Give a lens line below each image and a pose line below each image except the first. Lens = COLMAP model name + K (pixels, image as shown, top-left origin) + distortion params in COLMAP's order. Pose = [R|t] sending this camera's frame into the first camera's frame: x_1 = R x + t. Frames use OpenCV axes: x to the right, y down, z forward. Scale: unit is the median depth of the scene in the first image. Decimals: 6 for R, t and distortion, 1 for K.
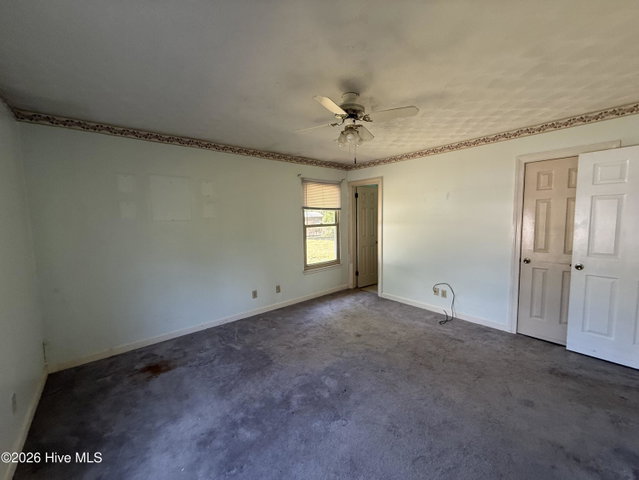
lens RADIAL K [[255.1, 0, 317.8], [0, 255.1, 238.8], [0, 0, 1]] dist [0.000754, 0.000572]
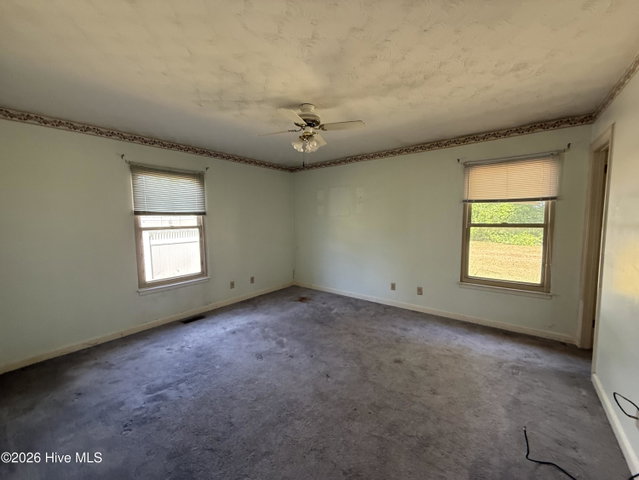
lens RADIAL K [[255.1, 0, 317.8], [0, 255.1, 238.8], [0, 0, 1]] dist [0.000754, 0.000572]
pose [[0.194203, 0.094410, -0.976408, 0.789203], [-0.078948, 0.993633, 0.080373, -0.044099], [0.977779, 0.061476, 0.200420, 0.524678]]
